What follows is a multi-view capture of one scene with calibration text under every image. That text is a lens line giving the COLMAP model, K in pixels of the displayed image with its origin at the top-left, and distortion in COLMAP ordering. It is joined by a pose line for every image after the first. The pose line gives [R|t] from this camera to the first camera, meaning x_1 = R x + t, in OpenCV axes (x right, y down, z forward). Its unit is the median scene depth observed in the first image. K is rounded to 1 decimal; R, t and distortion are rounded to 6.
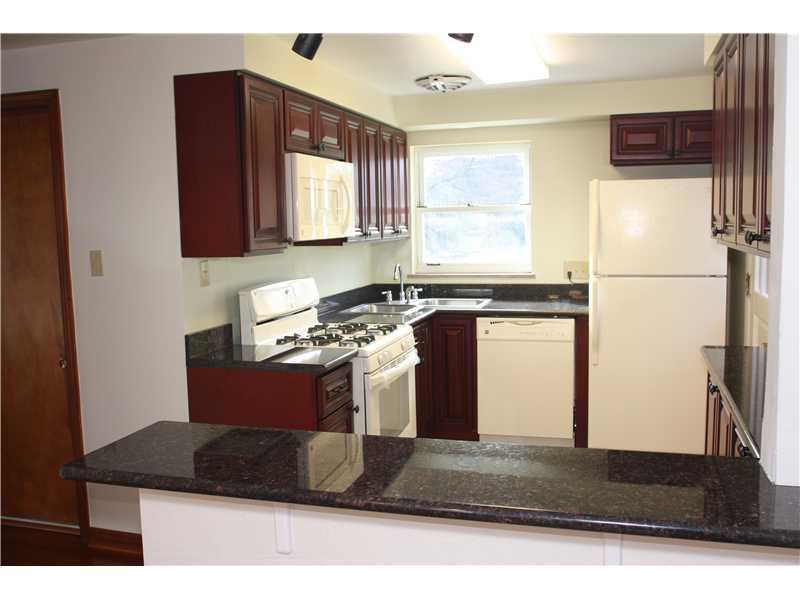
lens RADIAL K [[749.3, 0, 400.3], [0, 749.3, 298.8], [0, 0, 1]] dist [-0.093537, 0.000000]
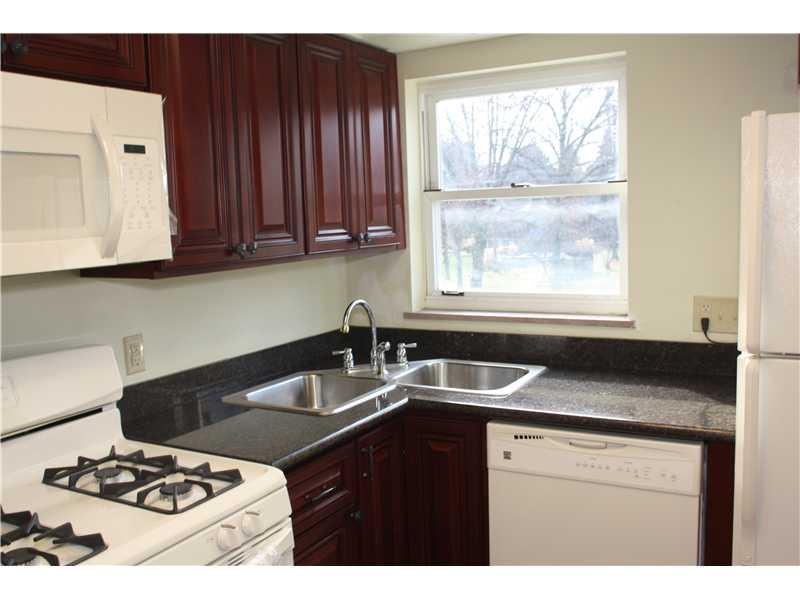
lens RADIAL K [[749.3, 0, 401.0], [0, 749.3, 303.2], [0, 0, 1]] dist [-0.093537, 0.000000]
pose [[0.976489, 0.011290, -0.215272, 0.136578], [-0.006809, 0.999745, 0.021545, -0.054738], [0.215460, -0.019572, 0.976316, 0.486806]]
